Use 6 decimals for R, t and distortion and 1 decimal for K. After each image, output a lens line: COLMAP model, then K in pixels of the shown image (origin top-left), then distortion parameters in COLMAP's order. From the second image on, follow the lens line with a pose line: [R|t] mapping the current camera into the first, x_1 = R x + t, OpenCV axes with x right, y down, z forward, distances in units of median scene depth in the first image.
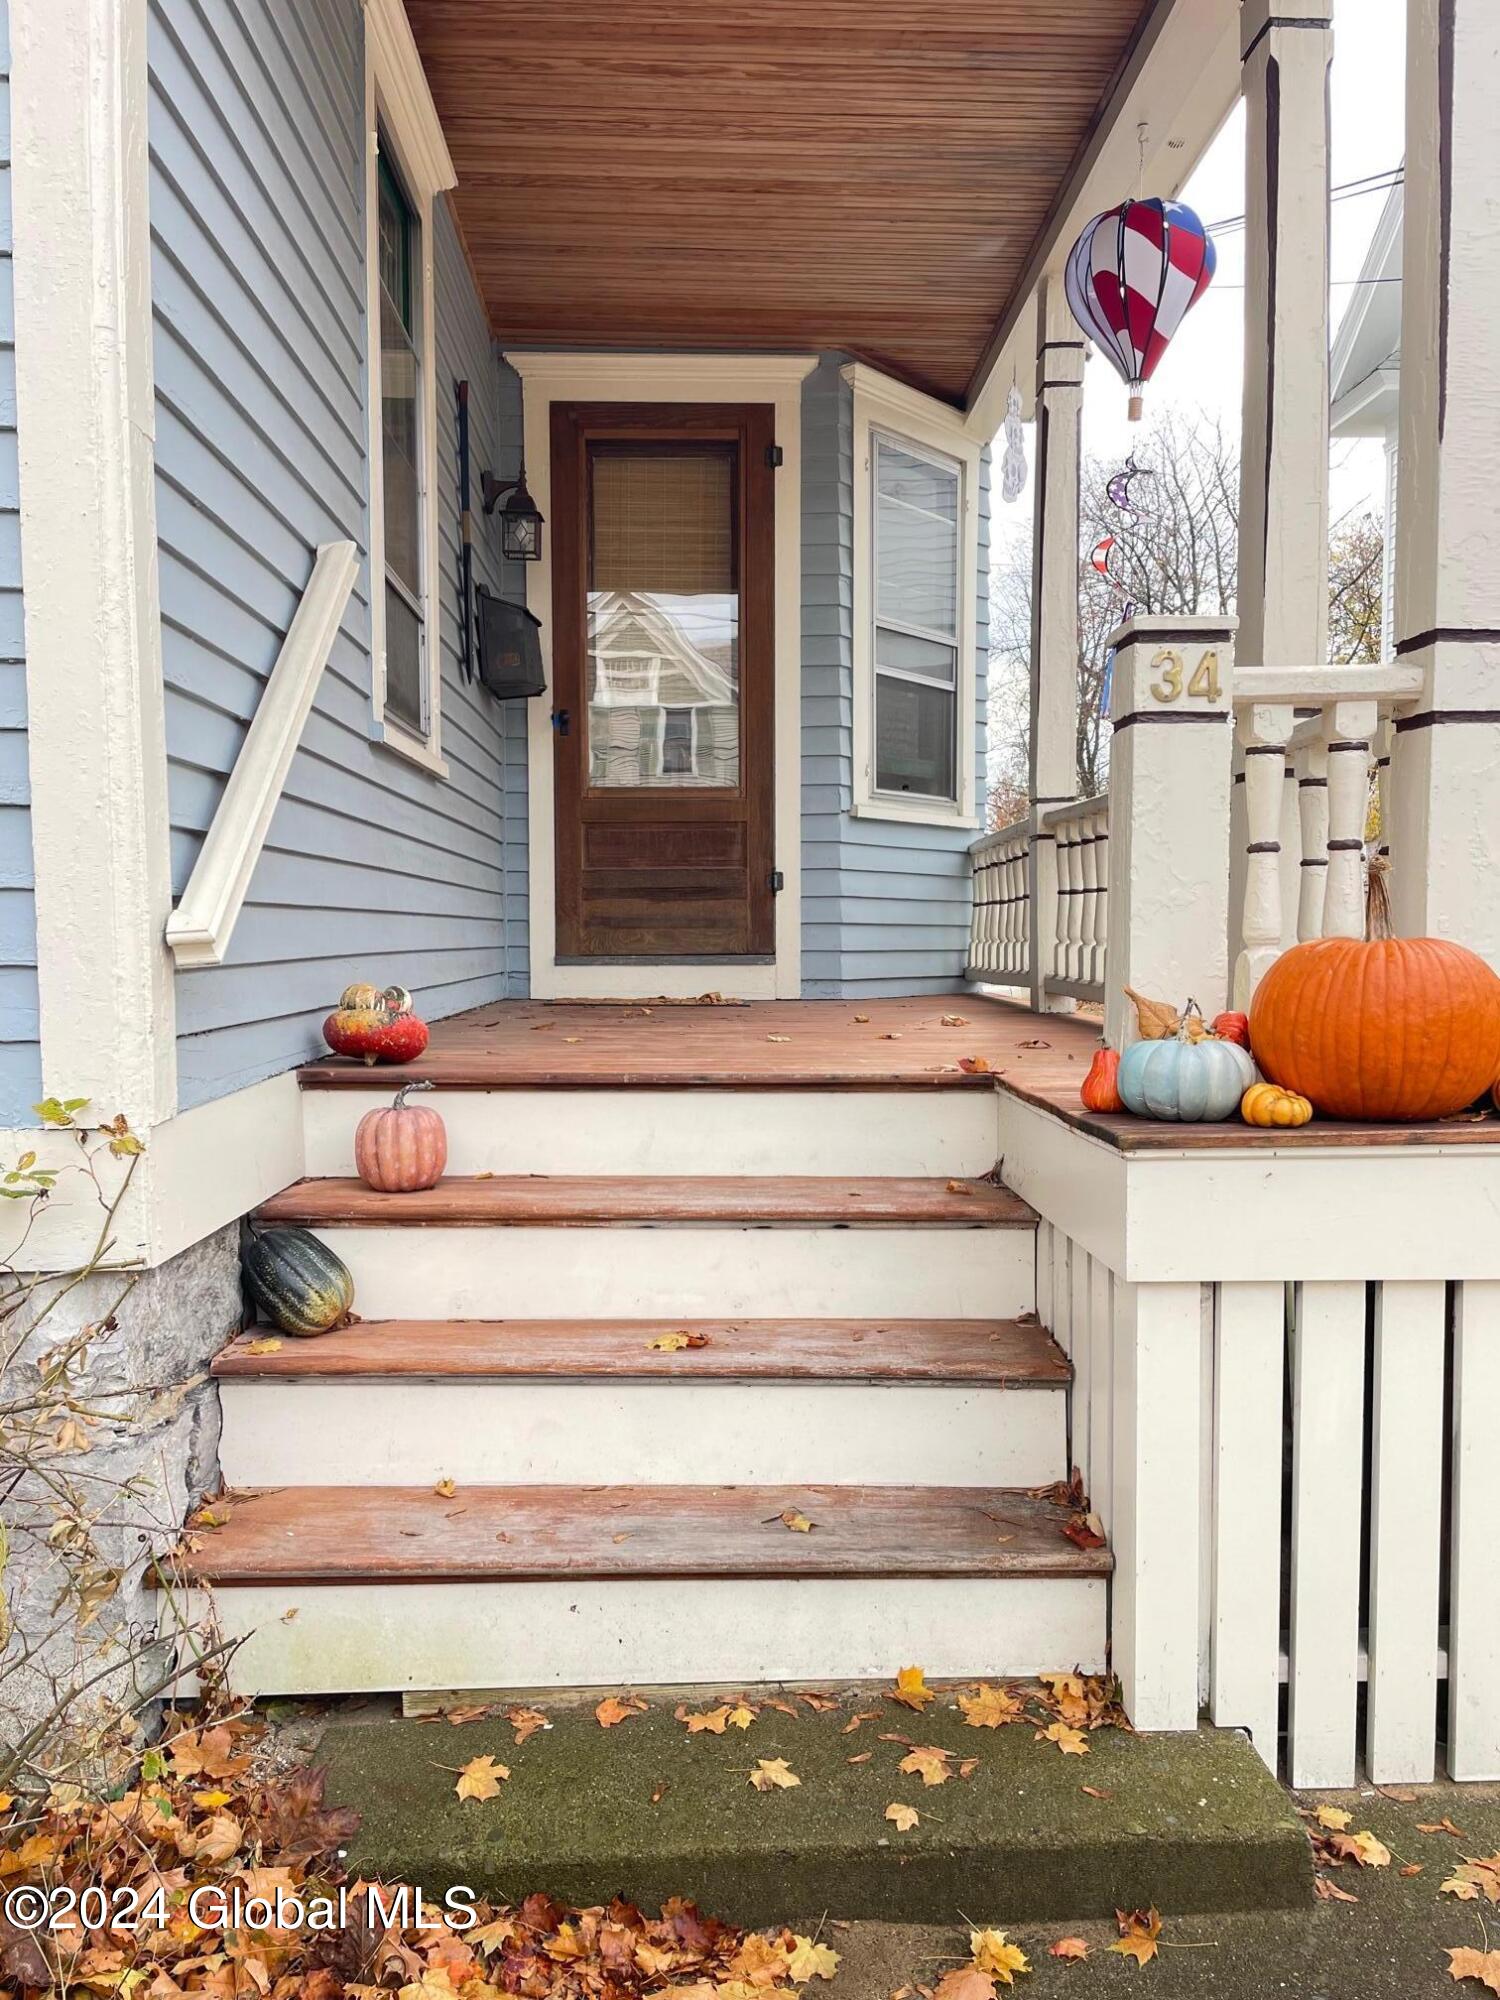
lens RADIAL K [[1523.4, 0, 750.0], [0, 1523.4, 1000.0], [0, 0, 1]] dist [0.091271, 0.000024]
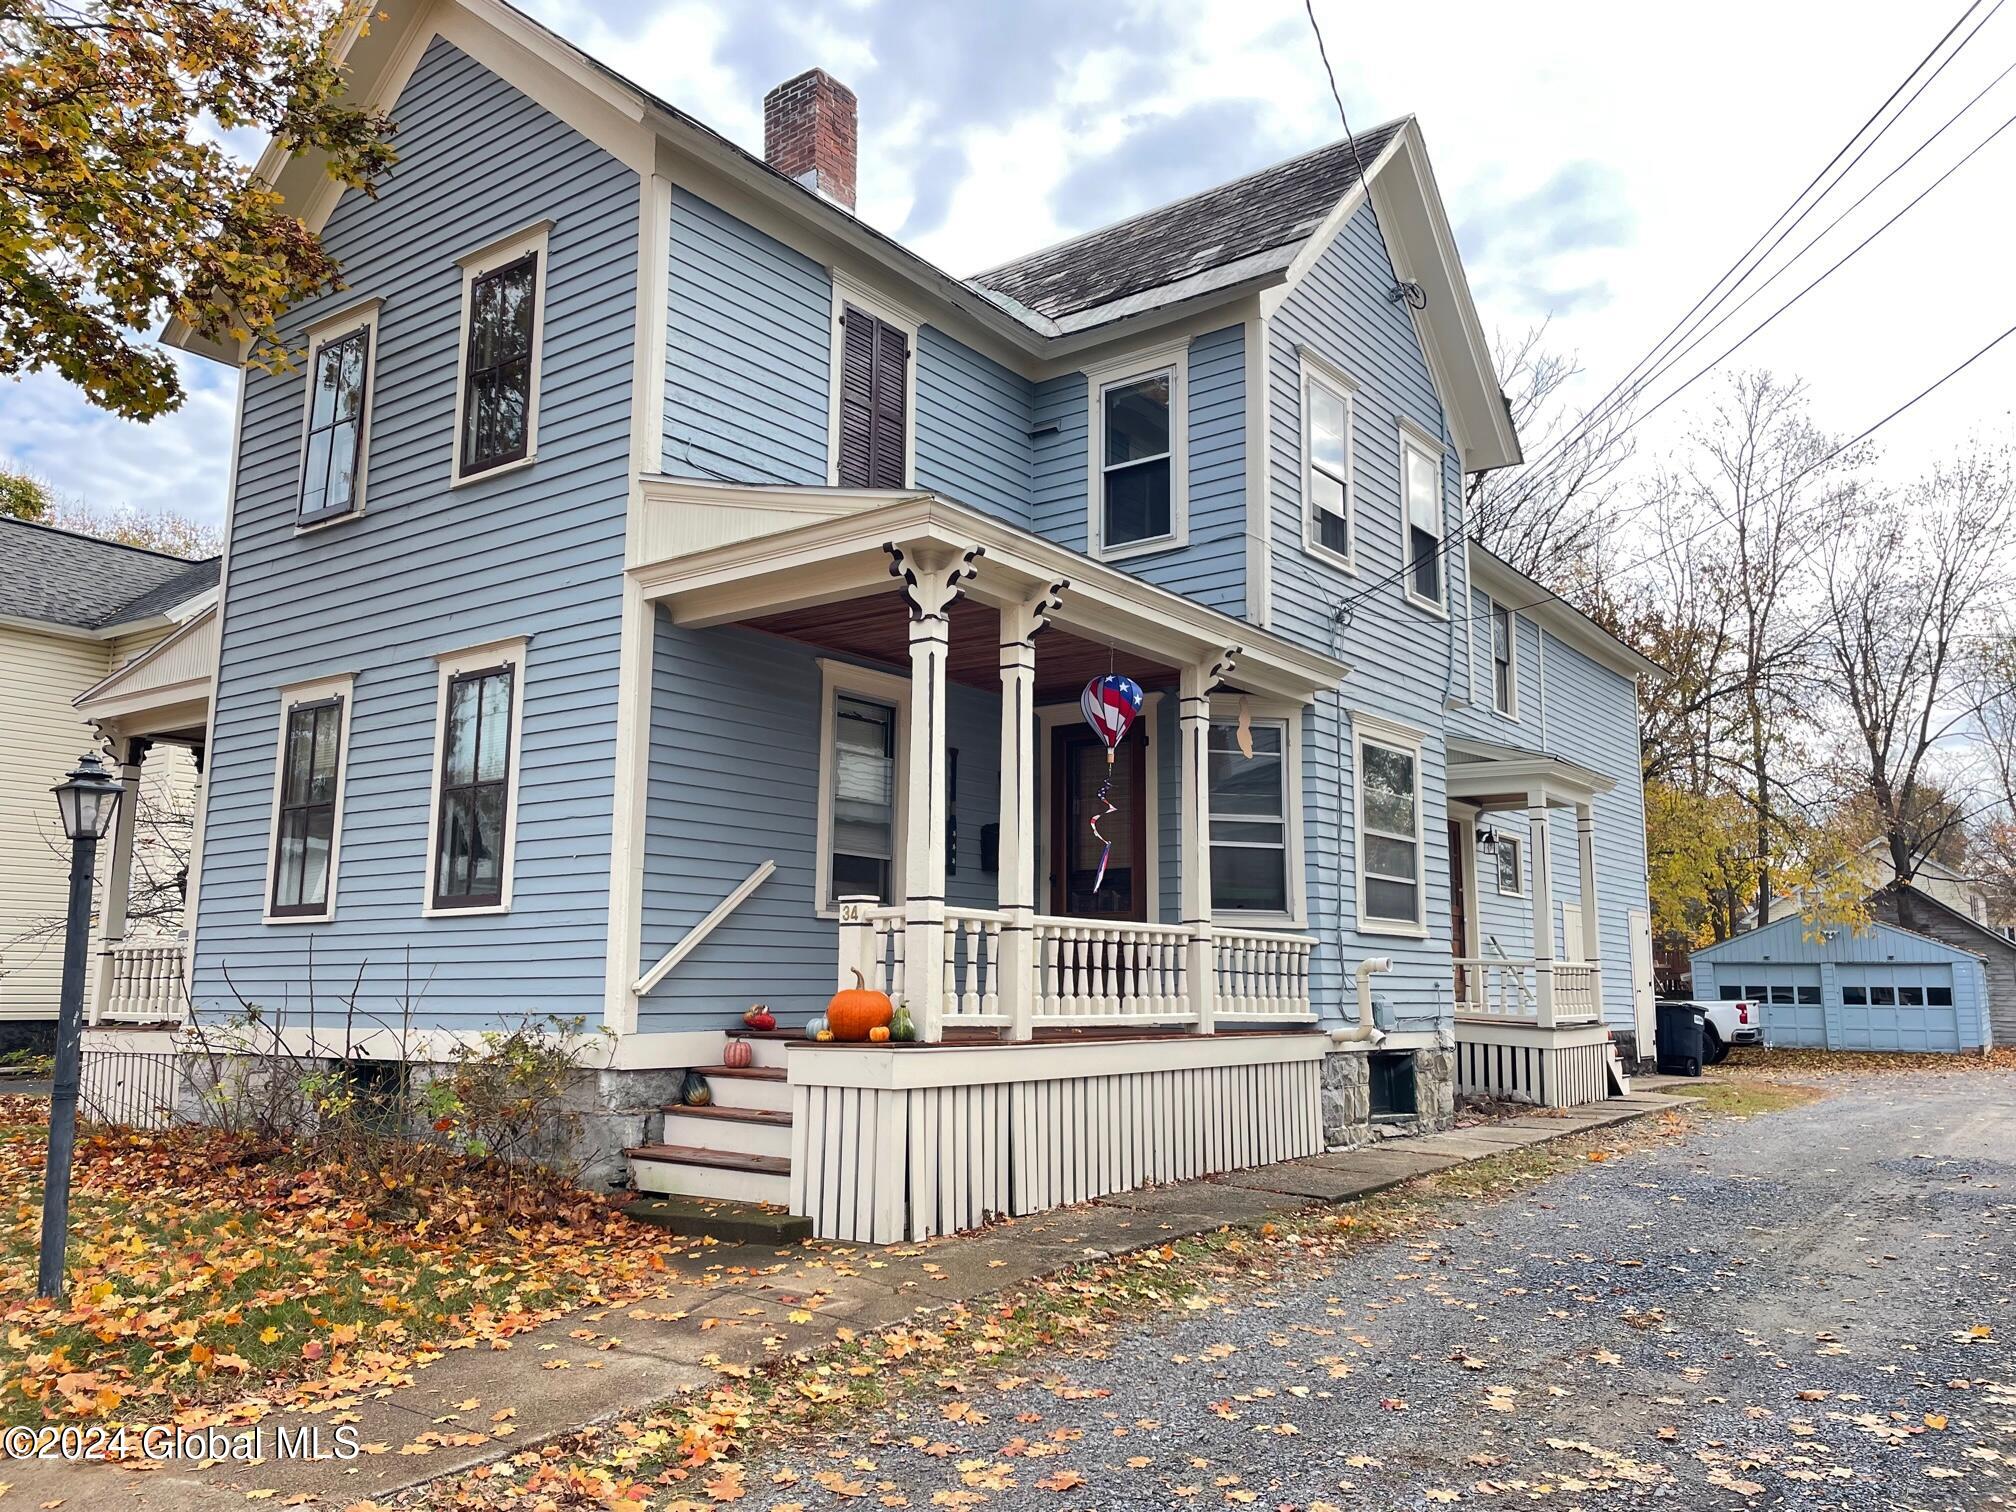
lens RADIAL K [[1535.6, 0, 1008.0], [0, 1535.6, 756.0], [0, 0, 1]] dist [0.091271, 0.000024]
pose [[0.776141, -0.083555, -0.624999, 2.335432], [-0.038737, 0.982992, -0.179519, 0.041221], [0.629369, 0.163542, 0.759703, -1.231548]]
